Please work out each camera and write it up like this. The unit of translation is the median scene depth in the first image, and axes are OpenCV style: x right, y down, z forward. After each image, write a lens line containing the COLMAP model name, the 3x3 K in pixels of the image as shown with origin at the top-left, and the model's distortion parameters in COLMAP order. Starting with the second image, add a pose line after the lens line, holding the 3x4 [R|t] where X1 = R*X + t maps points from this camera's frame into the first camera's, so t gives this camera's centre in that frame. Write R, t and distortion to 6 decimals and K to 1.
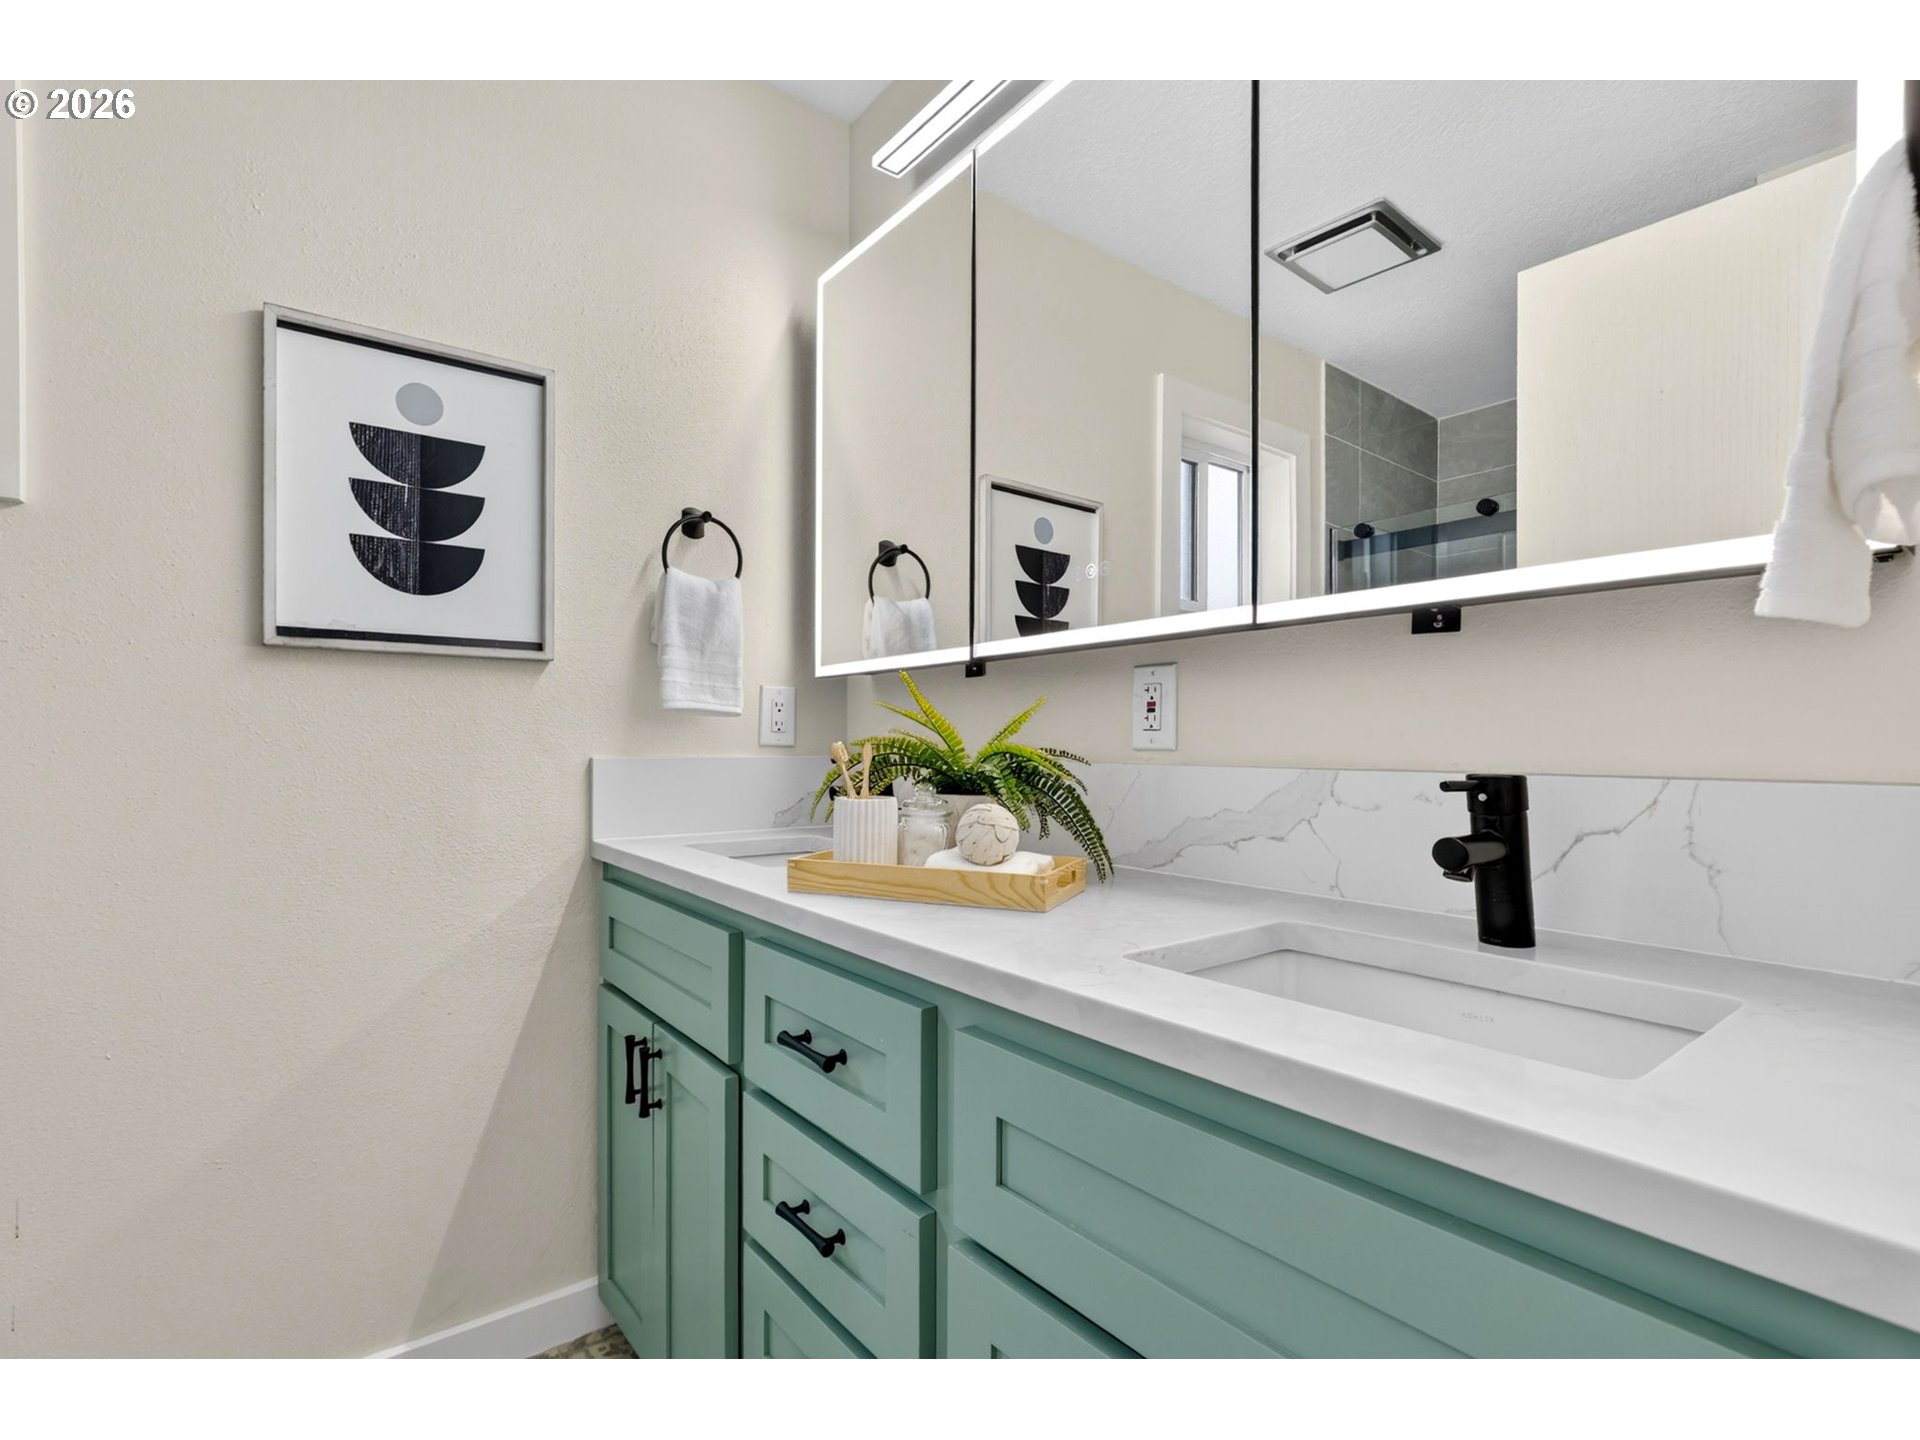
lens RADIAL K [[884.6, 0, 948.3], [0, 884.6, 727.7], [0, 0, 1]] dist [-0.023153, 0.003550]
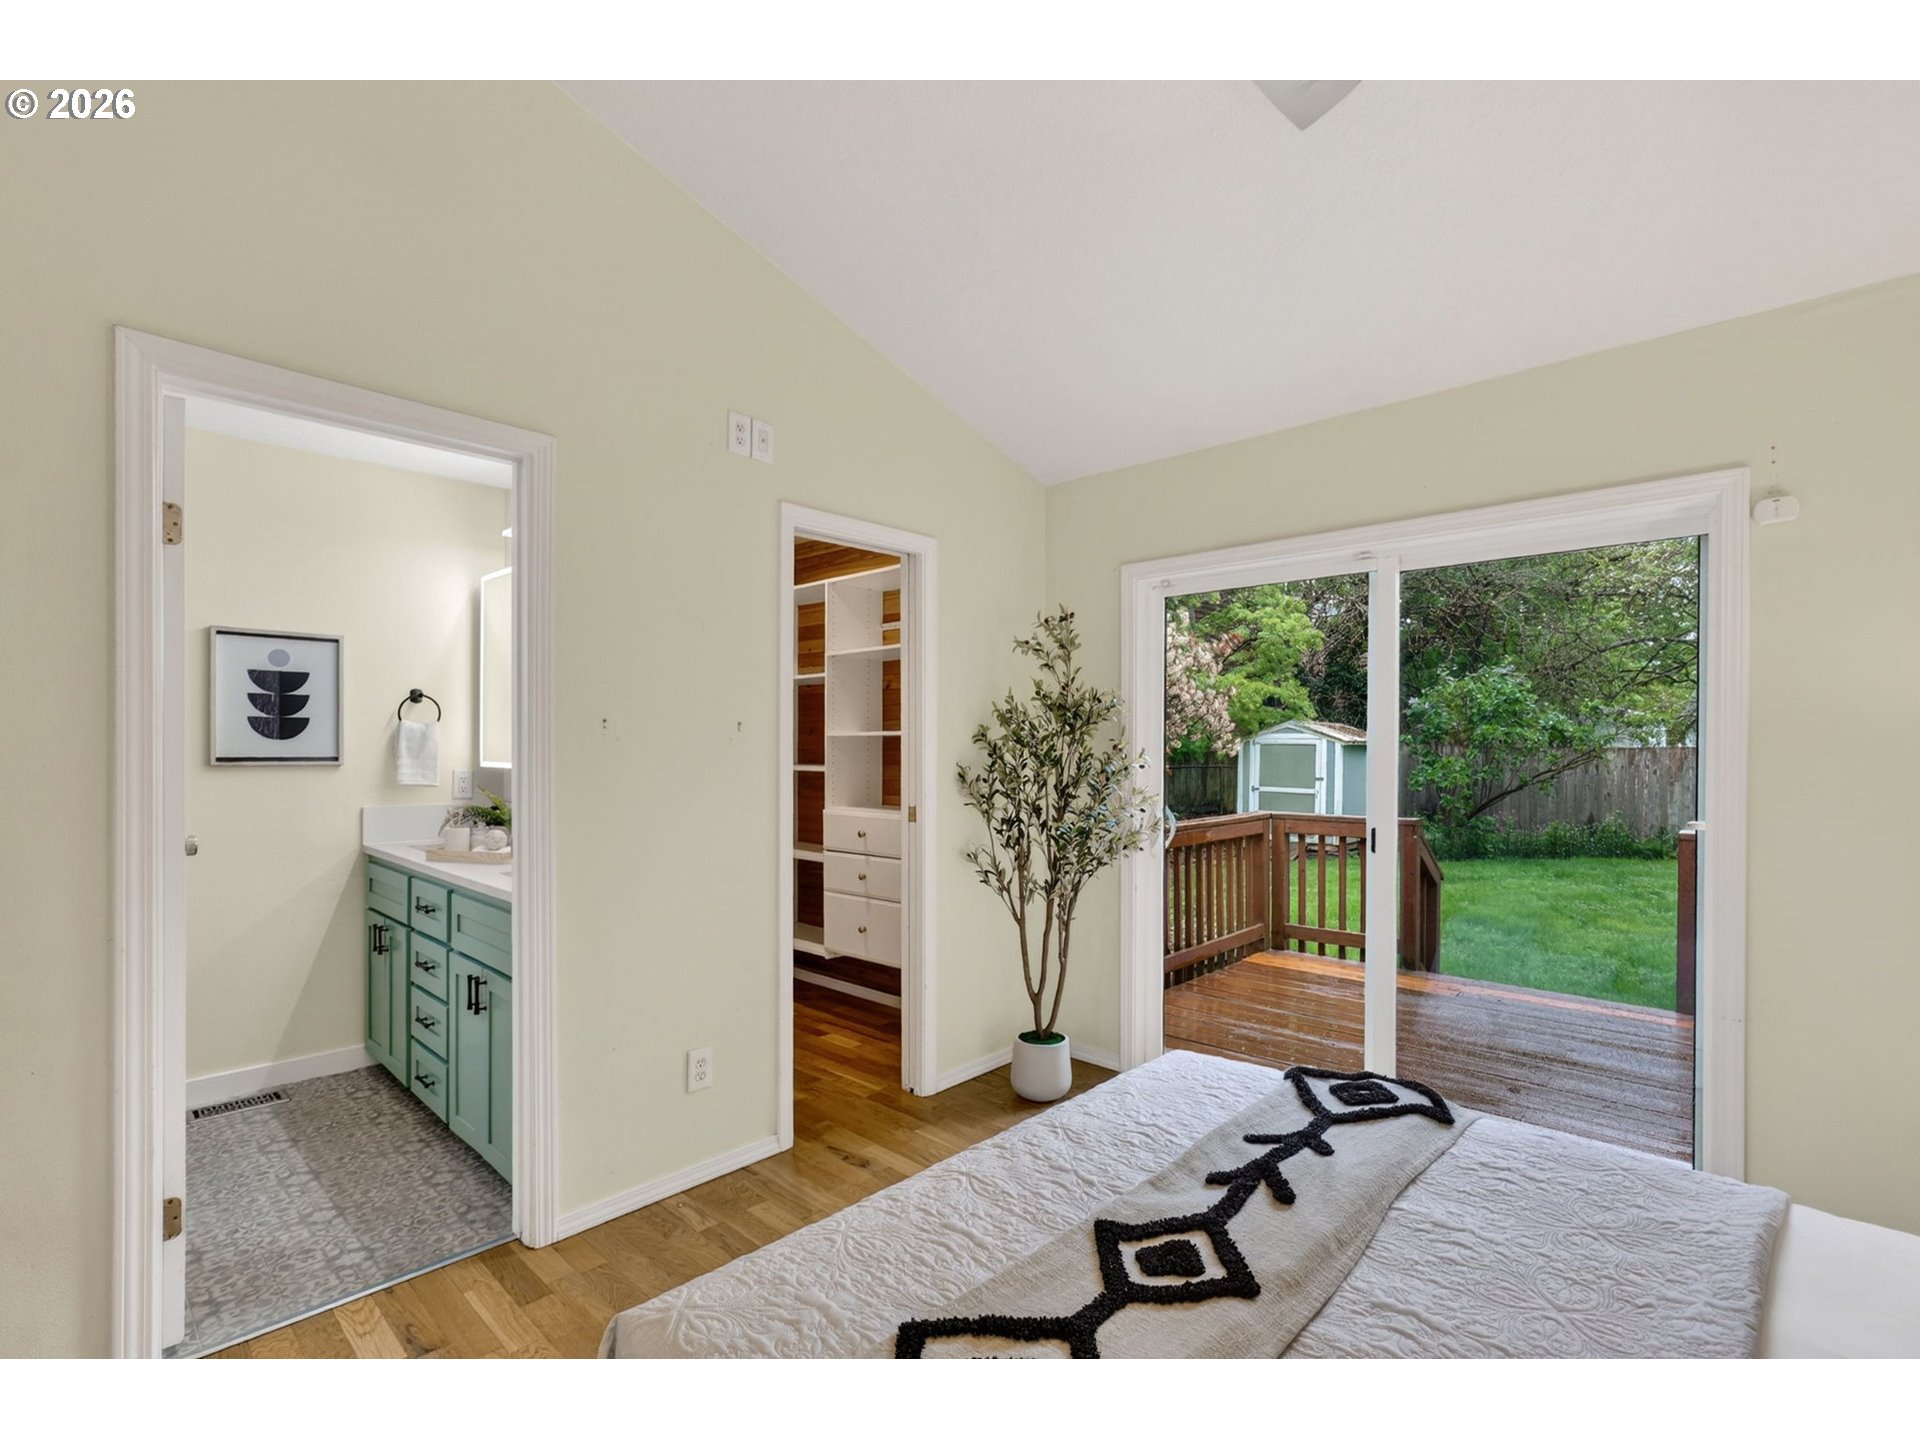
lens RADIAL K [[884.6, 0, 967.2], [0, 884.6, 737.3], [0, 0, 1]] dist [-0.023153, 0.003550]
pose [[0.986392, 0.005957, 0.164305, 0.803089], [-0.007256, 0.999947, 0.007307, -0.184454], [-0.164253, -0.008400, 0.986382, -1.557393]]
